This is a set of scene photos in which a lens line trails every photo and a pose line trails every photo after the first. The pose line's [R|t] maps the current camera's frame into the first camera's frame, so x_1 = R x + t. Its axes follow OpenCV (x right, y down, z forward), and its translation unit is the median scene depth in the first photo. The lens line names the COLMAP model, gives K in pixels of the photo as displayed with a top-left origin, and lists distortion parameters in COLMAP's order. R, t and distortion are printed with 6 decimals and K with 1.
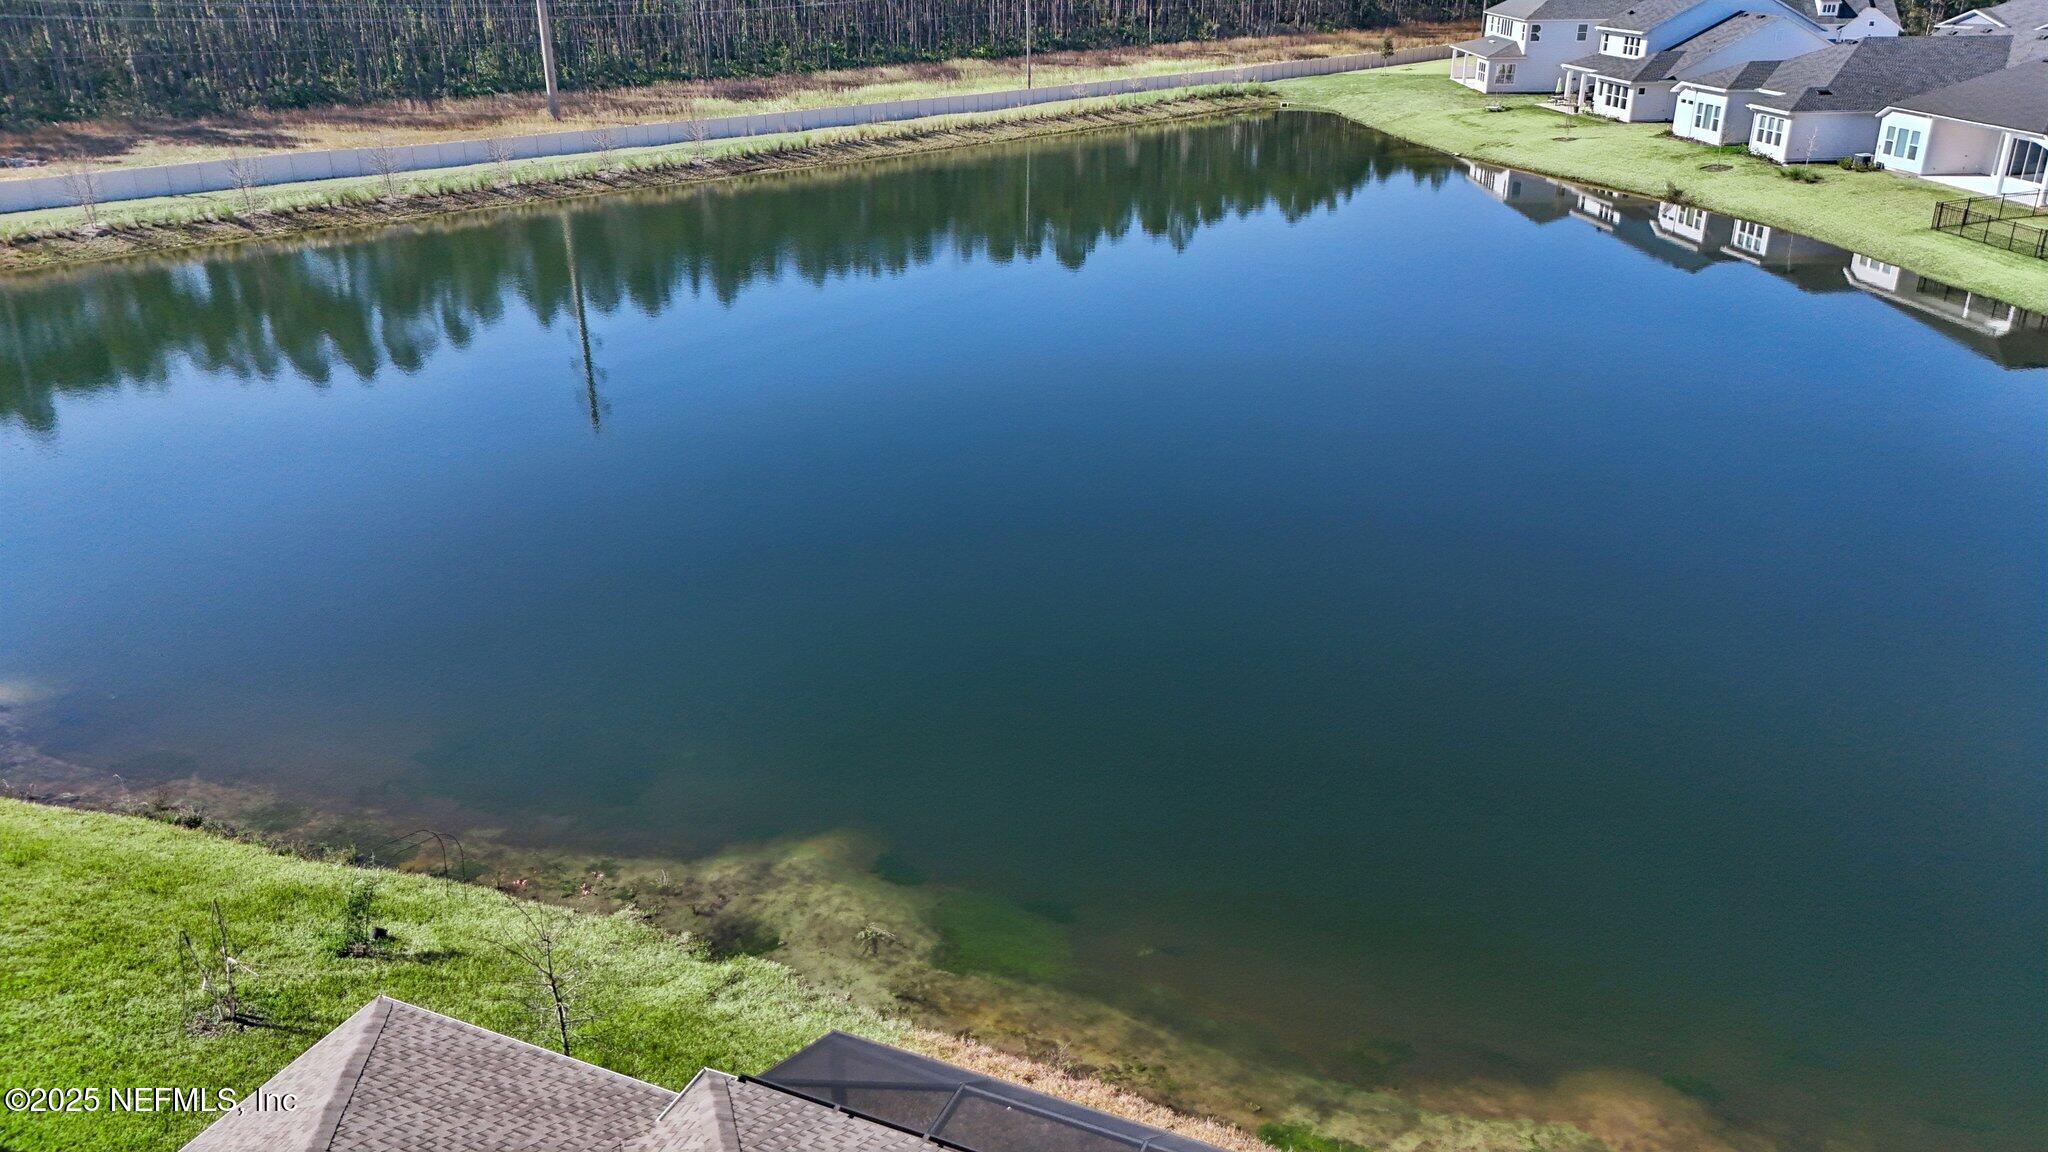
lens RADIAL K [[1505.8, 0, 1030.7], [0, 1505.8, 573.2], [0, 0, 1]] dist [0.078533, -0.085818]
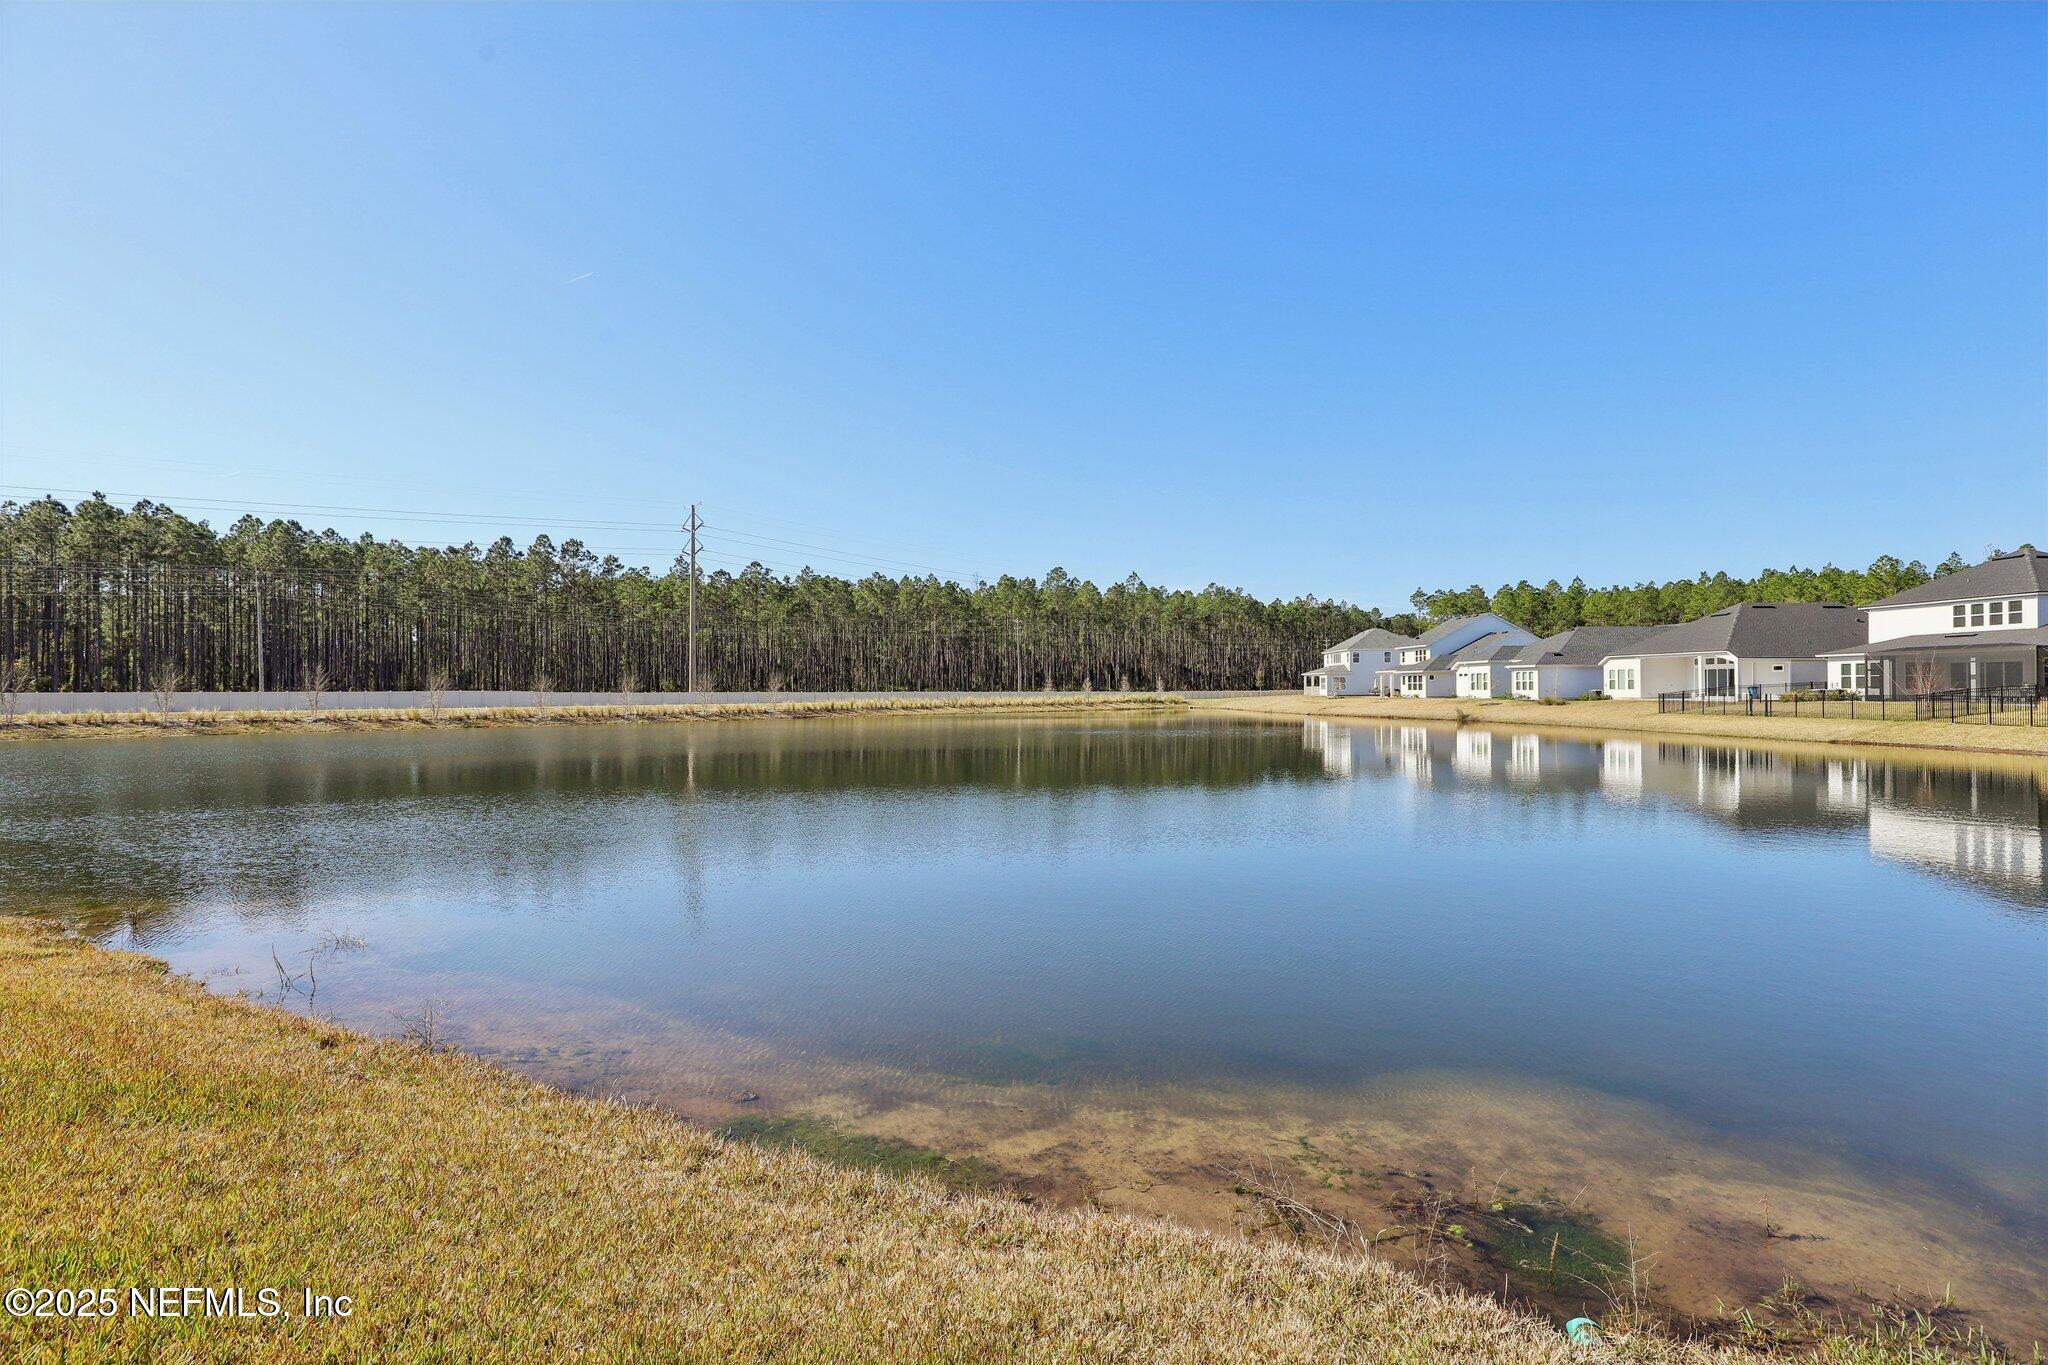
lens RADIAL K [[997.2, 0, 1020.2], [0, 997.2, 689.2], [0, 0, 1]] dist [-0.002888, 0.000150]
pose [[0.999294, -0.002101, -0.037520, 0.046160], [-0.012640, 0.921474, -0.388234, 0.065595], [0.035389, 0.388434, 0.920797, 0.120912]]
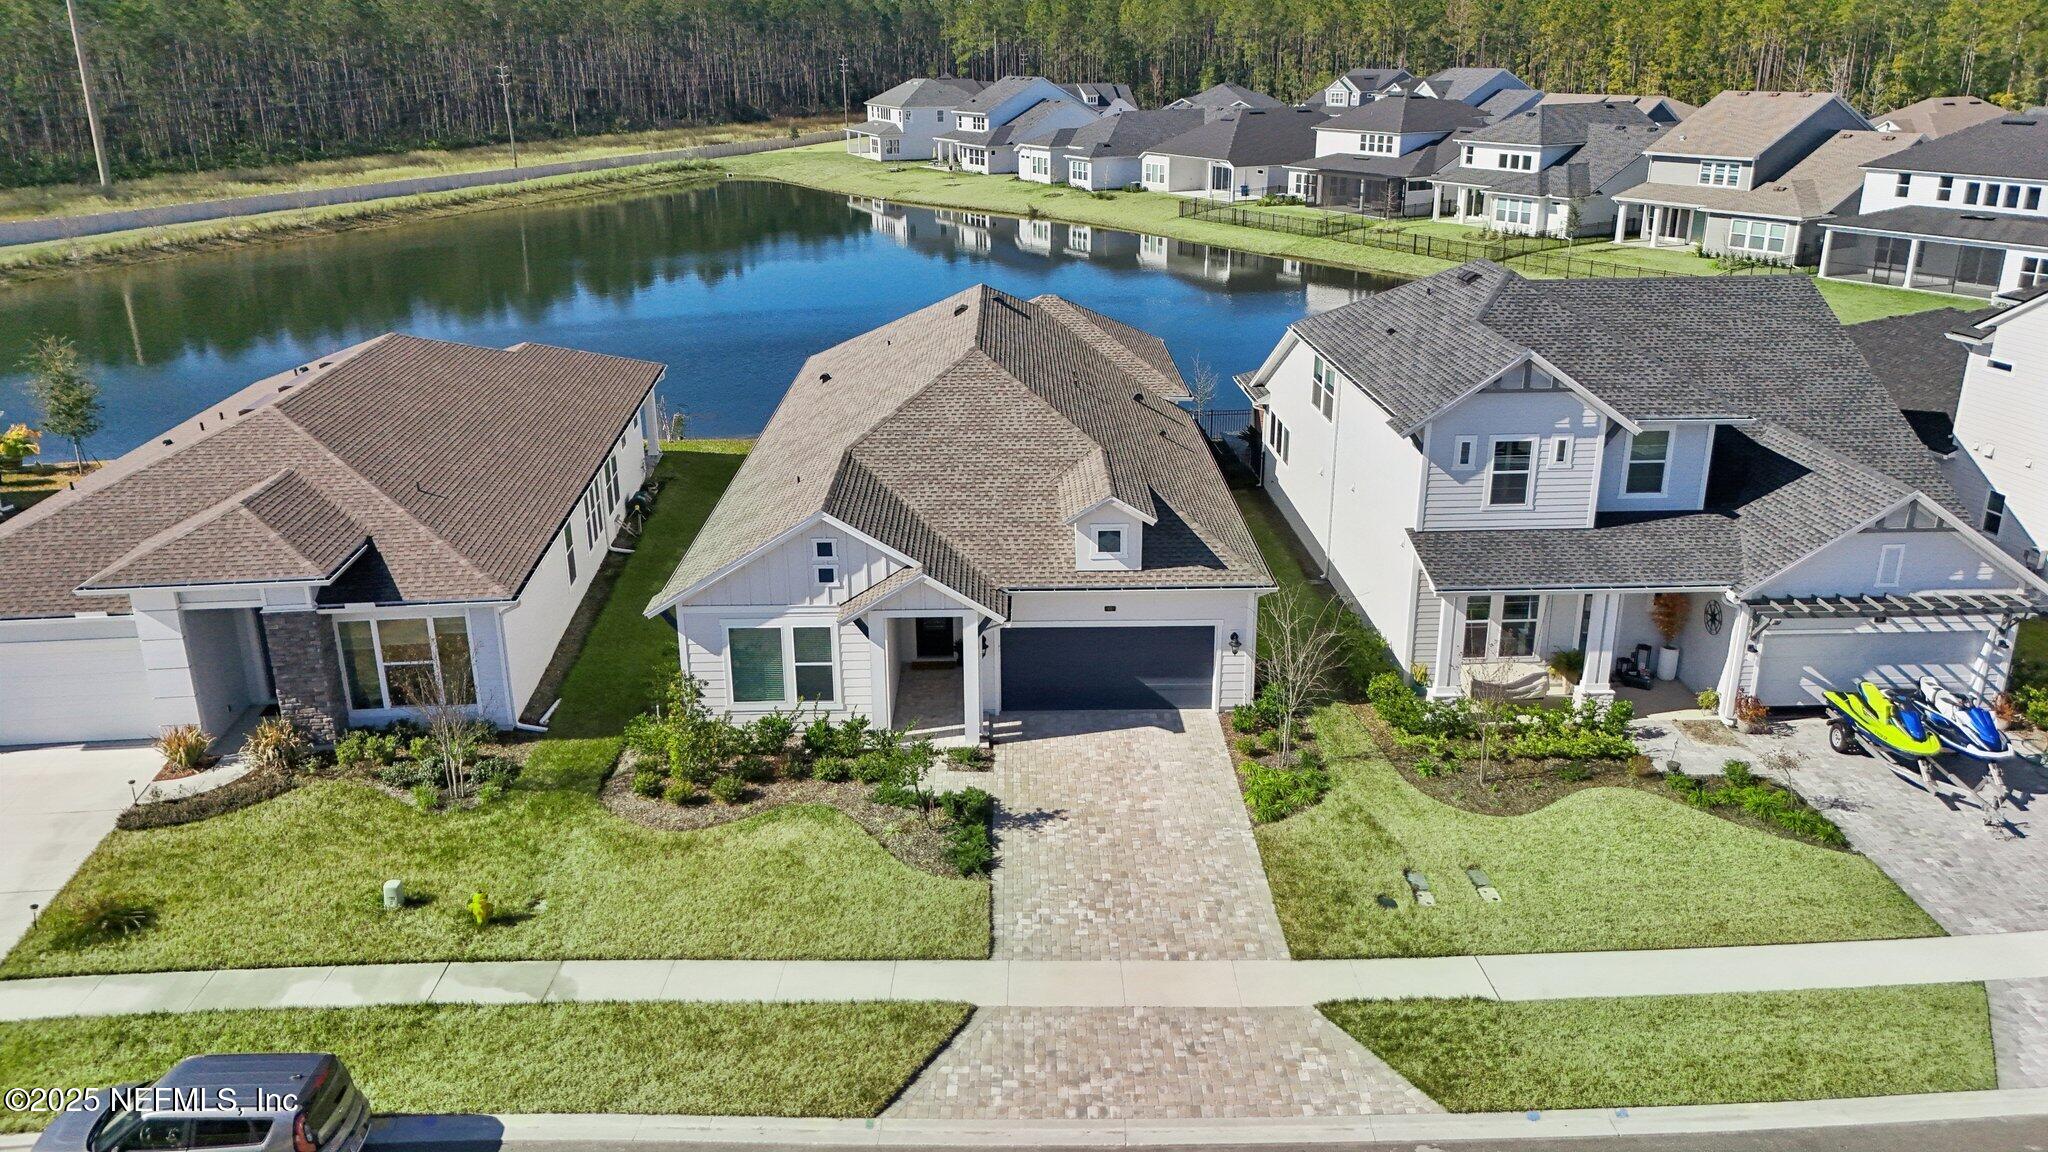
lens RADIAL K [[1505.8, 0, 1030.7], [0, 1505.8, 573.2], [0, 0, 1]] dist [0.078533, -0.085818]
pose [[0.909908, -0.140245, 0.390384, -0.185621], [0.164681, 0.985901, -0.029656, 0.127401], [-0.380720, 0.091273, 0.920175, -0.303390]]
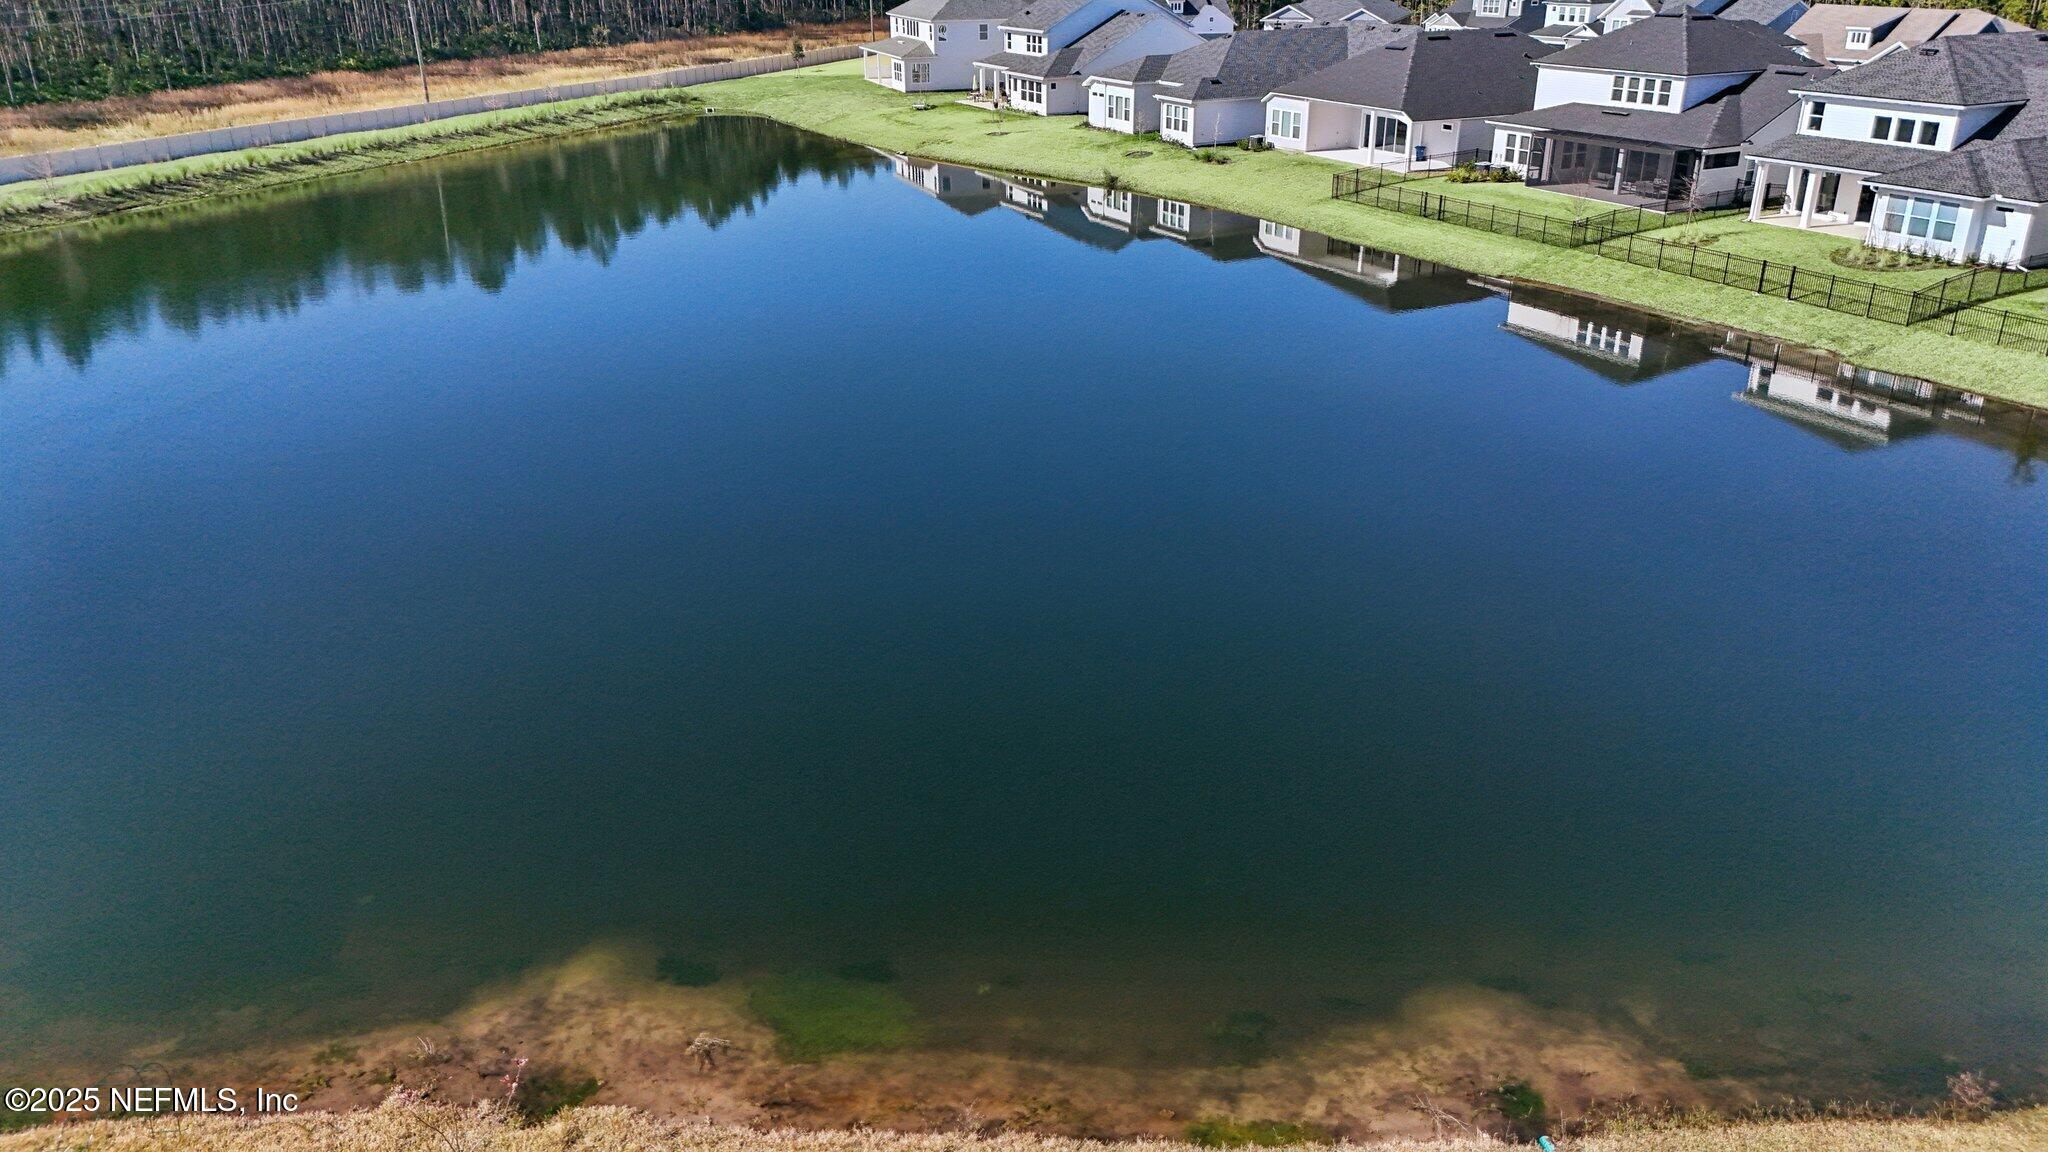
lens RADIAL K [[1509.5, 0, 1031.7], [0, 1509.5, 582.3], [0, 0, 1]] dist [0.047694, -0.037185]
pose [[0.922807, -0.153144, 0.353516, -0.043764], [0.151777, 0.987904, 0.031769, -0.007214], [-0.354106, 0.024339, 0.934889, 0.017131]]
